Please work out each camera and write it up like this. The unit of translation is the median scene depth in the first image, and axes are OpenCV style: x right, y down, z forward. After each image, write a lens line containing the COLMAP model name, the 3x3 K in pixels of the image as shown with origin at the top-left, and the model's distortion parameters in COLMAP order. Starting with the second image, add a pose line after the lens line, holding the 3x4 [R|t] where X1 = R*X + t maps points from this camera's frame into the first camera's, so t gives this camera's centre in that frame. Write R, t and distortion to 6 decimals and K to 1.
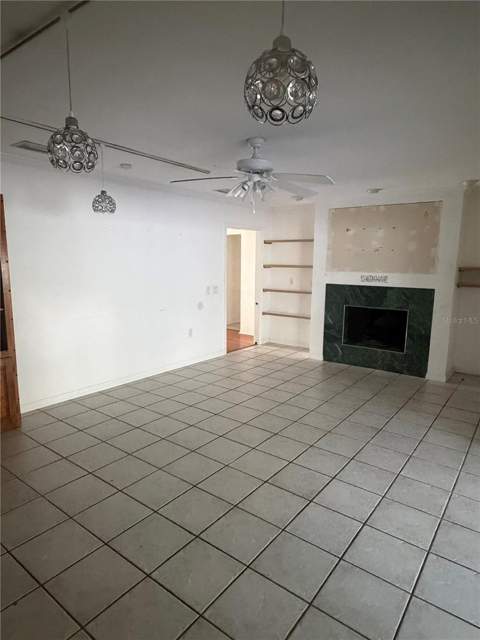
lens RADIAL K [[394.5, 0, 238.2], [0, 394.5, 320.0], [0, 0, 1]] dist [-0.000047, -0.001528]
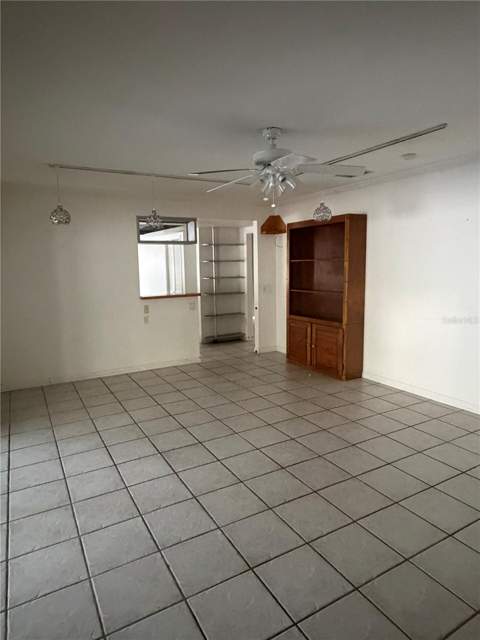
lens RADIAL K [[394.5, 0, 238.3], [0, 394.5, 318.7], [0, 0, 1]] dist [-0.000047, -0.001528]
pose [[-0.392507, 0.128410, -0.910741, 0.897248], [-0.127766, 0.972993, 0.192252, -0.172700], [0.910832, 0.191822, -0.365500, 1.230672]]
